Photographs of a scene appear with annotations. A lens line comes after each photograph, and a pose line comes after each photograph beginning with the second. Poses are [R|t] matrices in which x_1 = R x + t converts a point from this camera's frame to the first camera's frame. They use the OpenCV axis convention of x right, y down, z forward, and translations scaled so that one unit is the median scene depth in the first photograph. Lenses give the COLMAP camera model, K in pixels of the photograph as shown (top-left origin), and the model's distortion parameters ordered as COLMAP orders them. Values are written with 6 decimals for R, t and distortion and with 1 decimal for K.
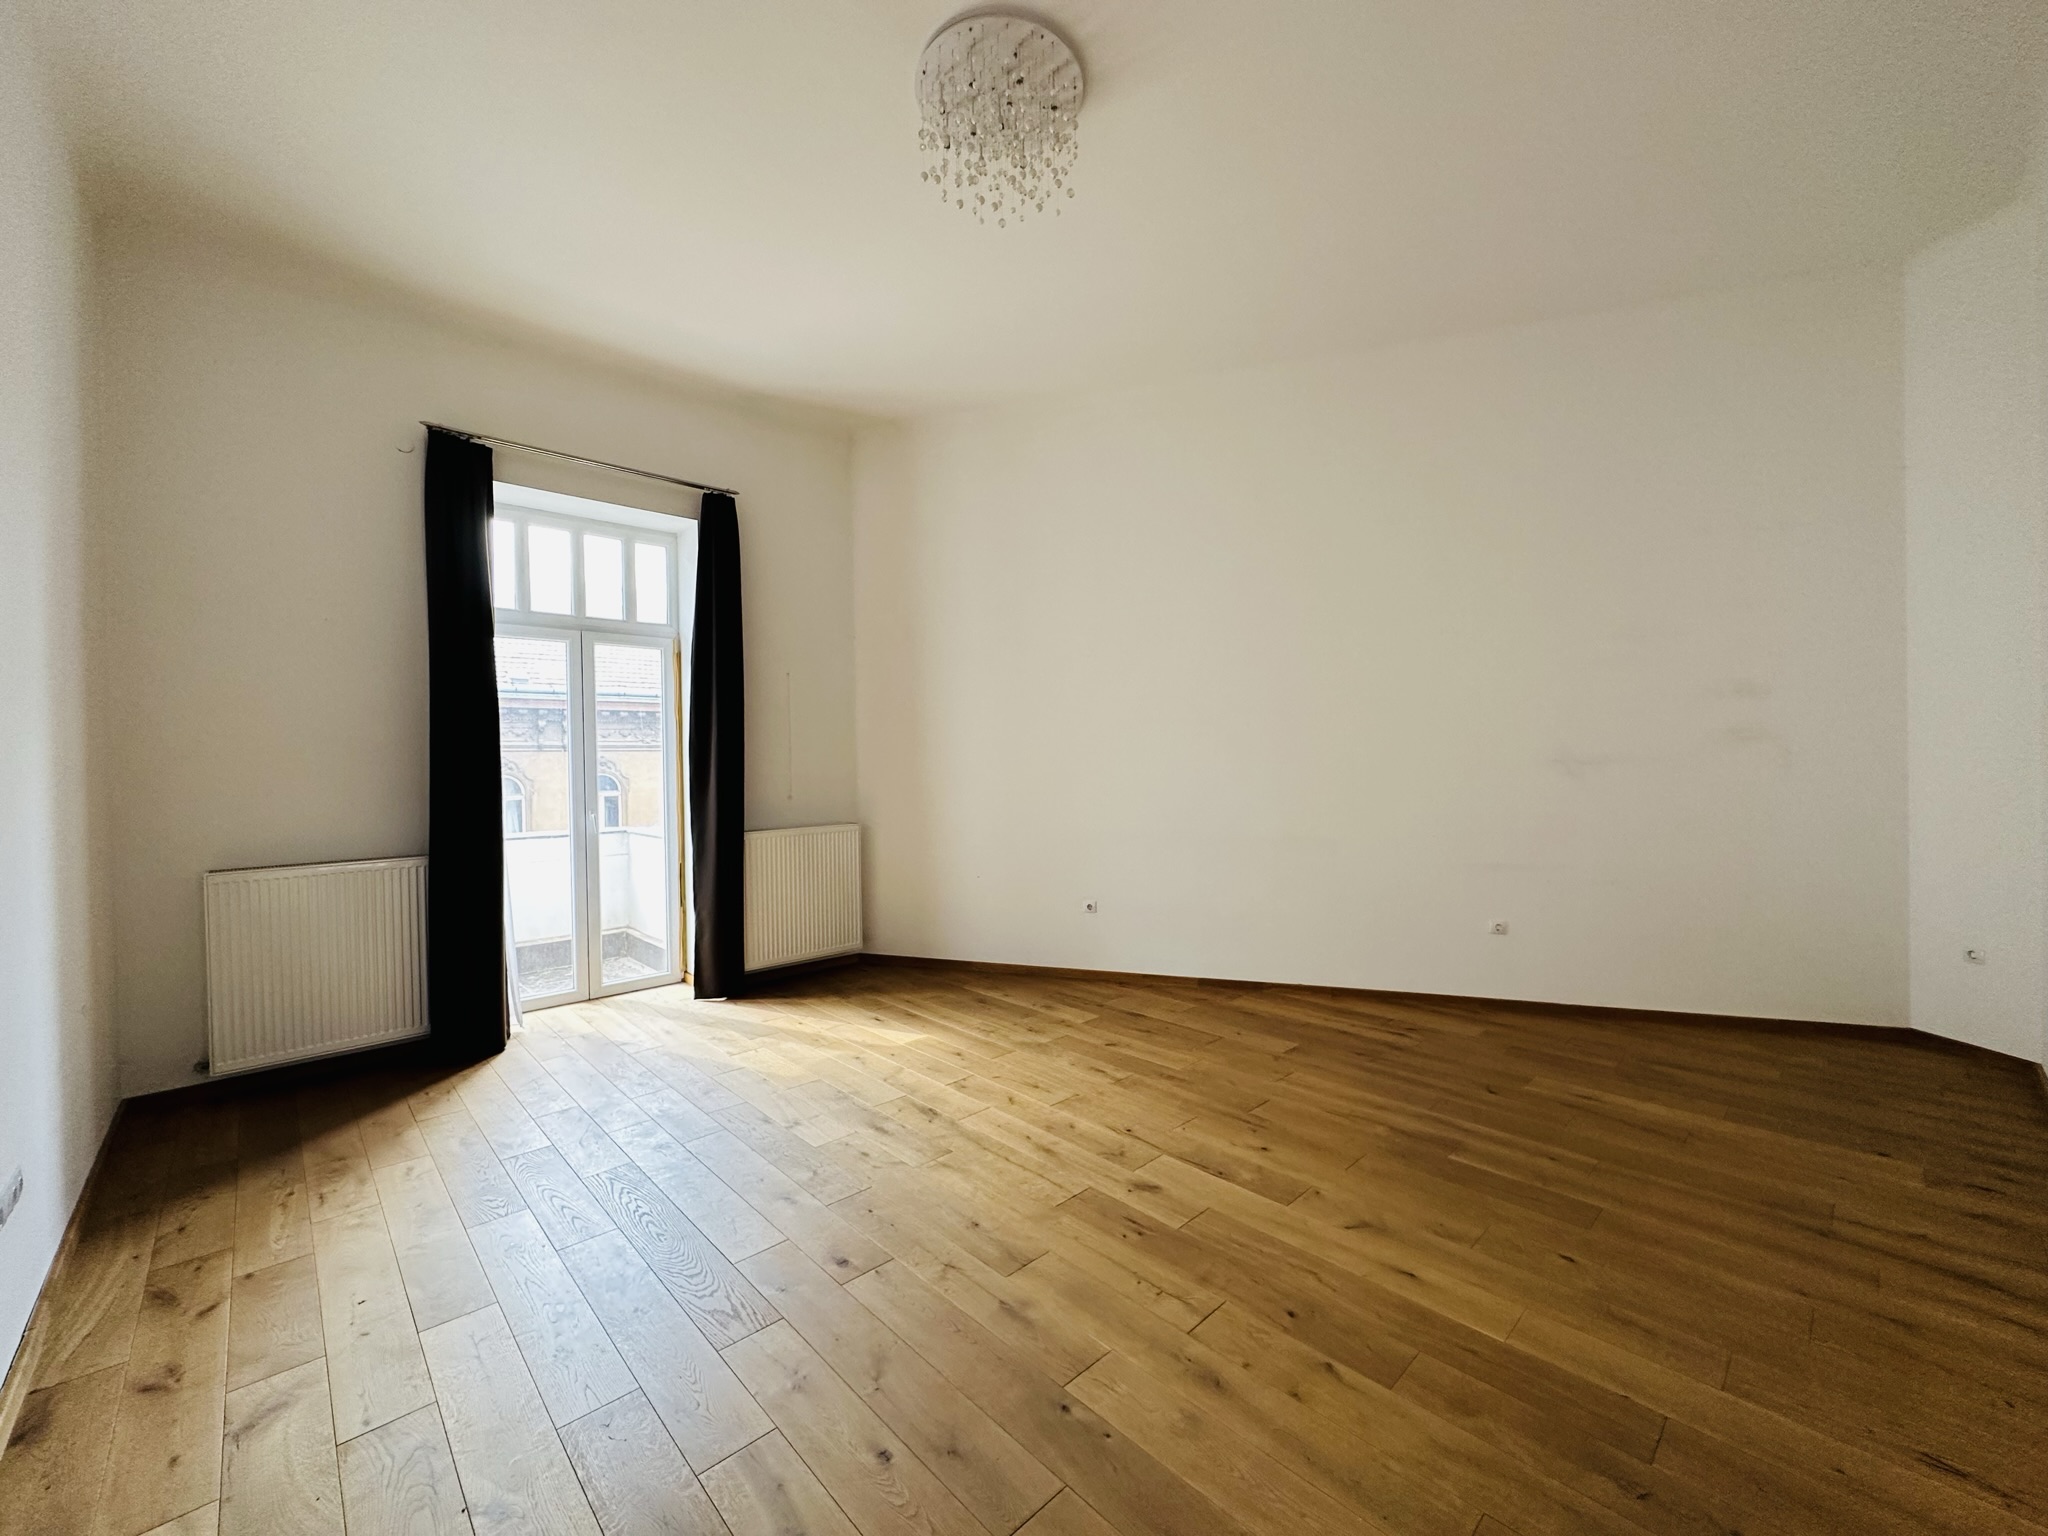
lens RADIAL K [[819.0, 0, 1020.3], [0, 819.0, 768.3], [0, 0, 1]] dist [-0.000636, 0.000229]
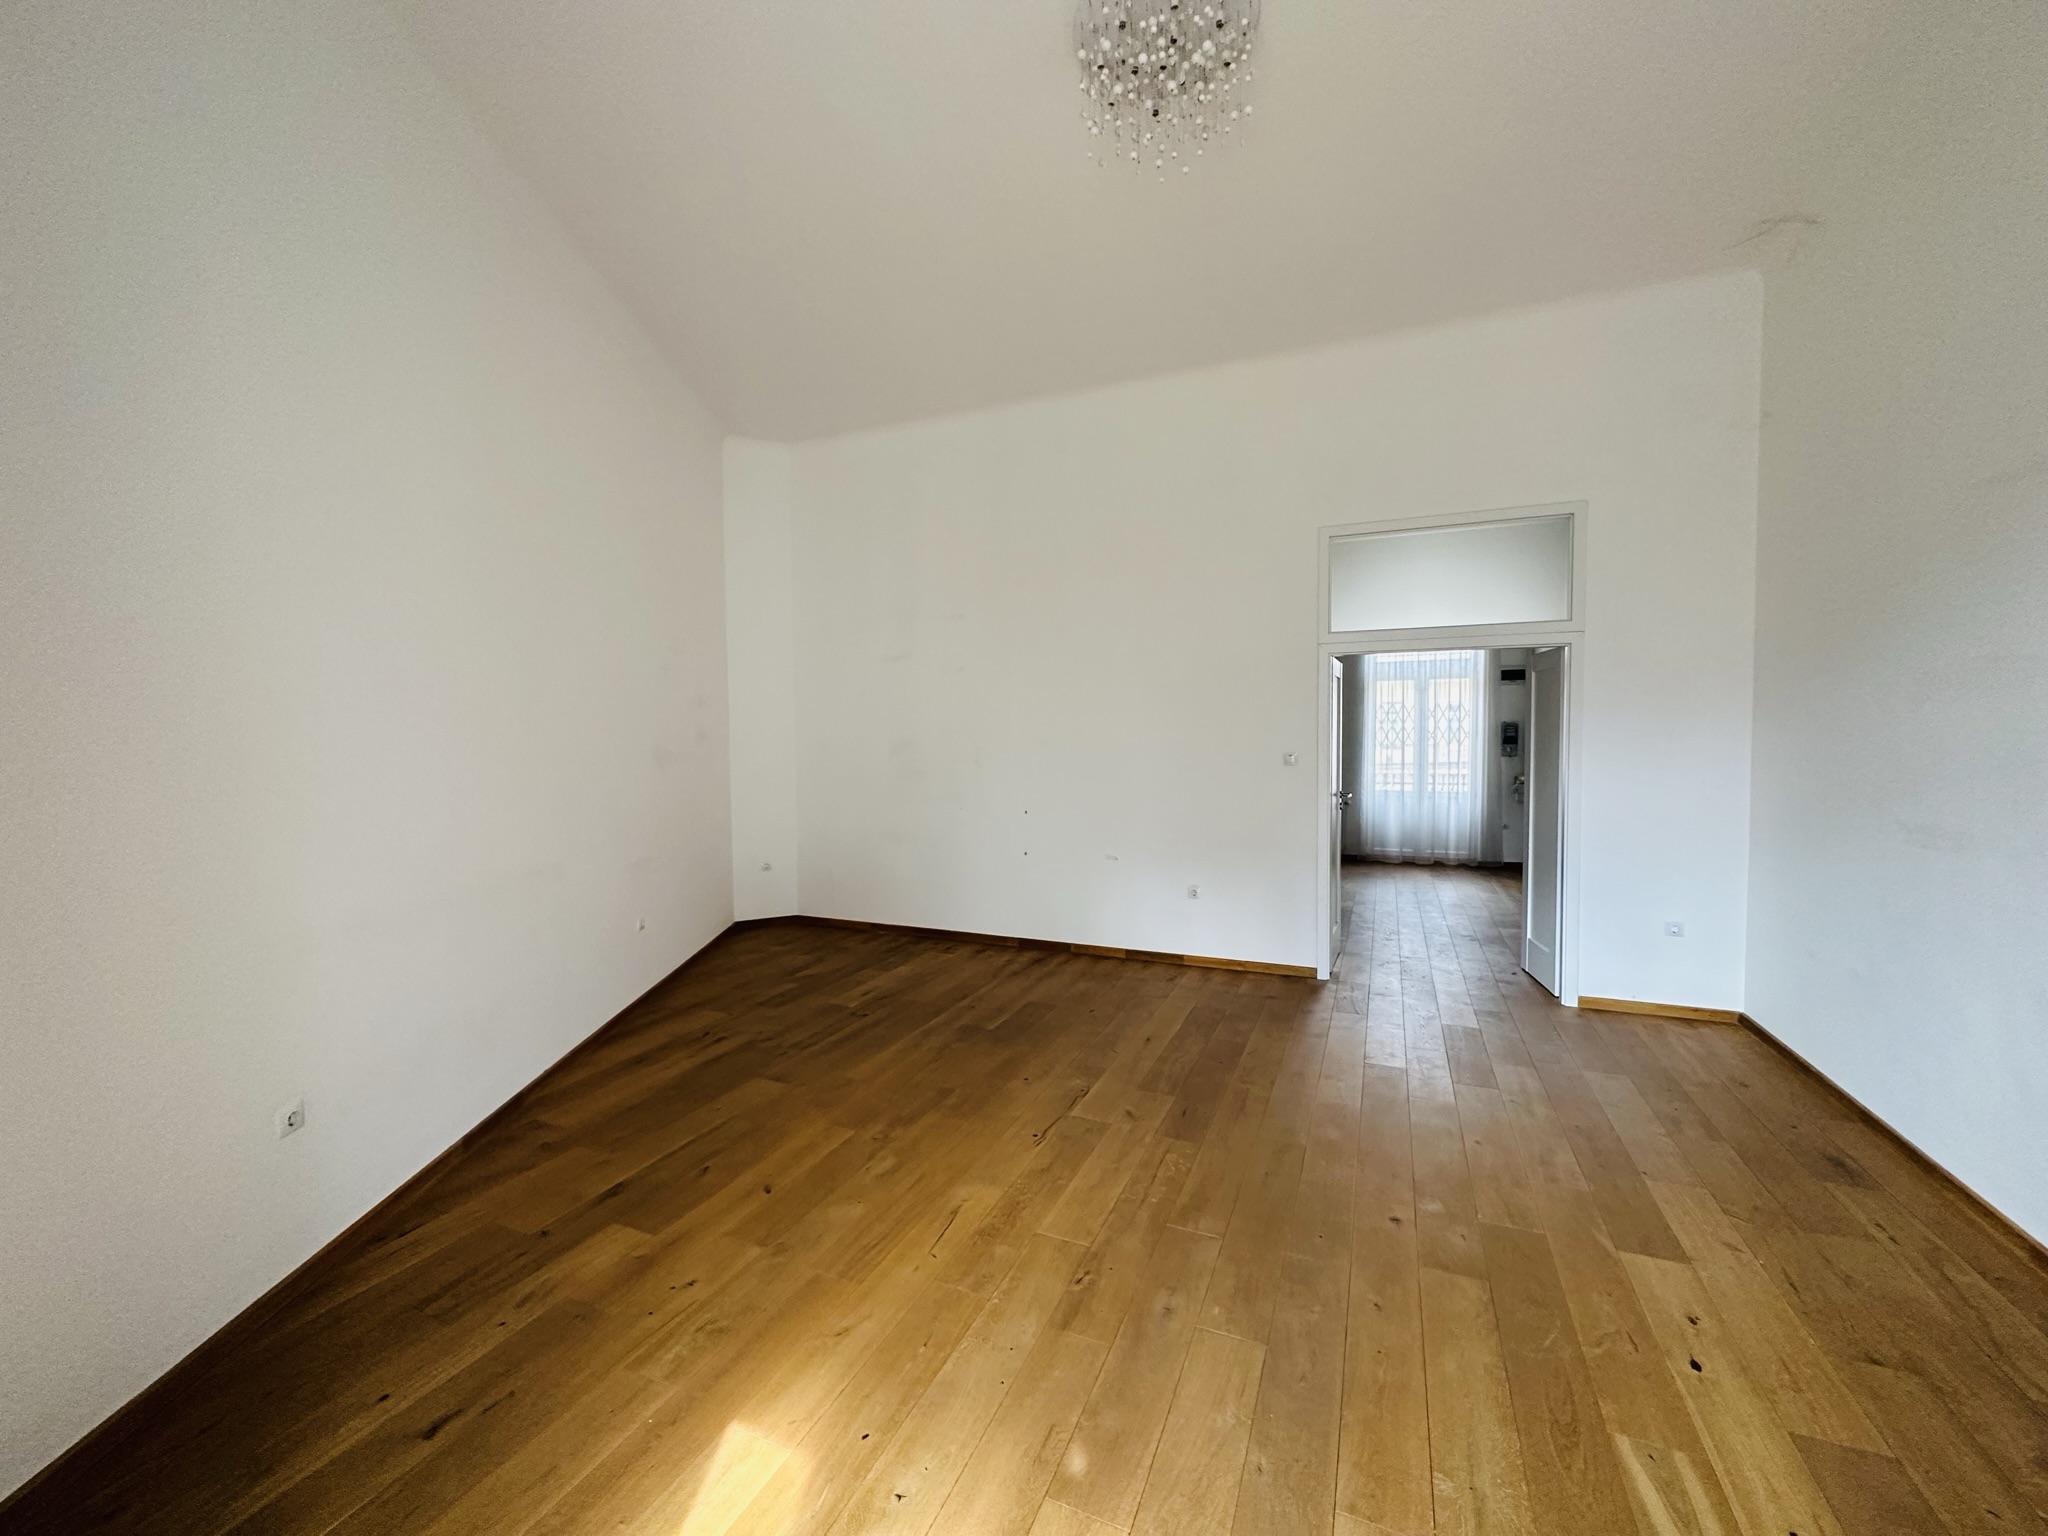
lens RADIAL K [[819.0, 0, 1020.3], [0, 819.0, 768.3], [0, 0, 1]] dist [-0.000636, 0.000229]
pose [[-0.396794, -0.023625, 0.917604, -0.657604], [0.017732, 0.999285, 0.033396, -0.028655], [-0.917737, 0.029522, -0.396091, 1.213608]]
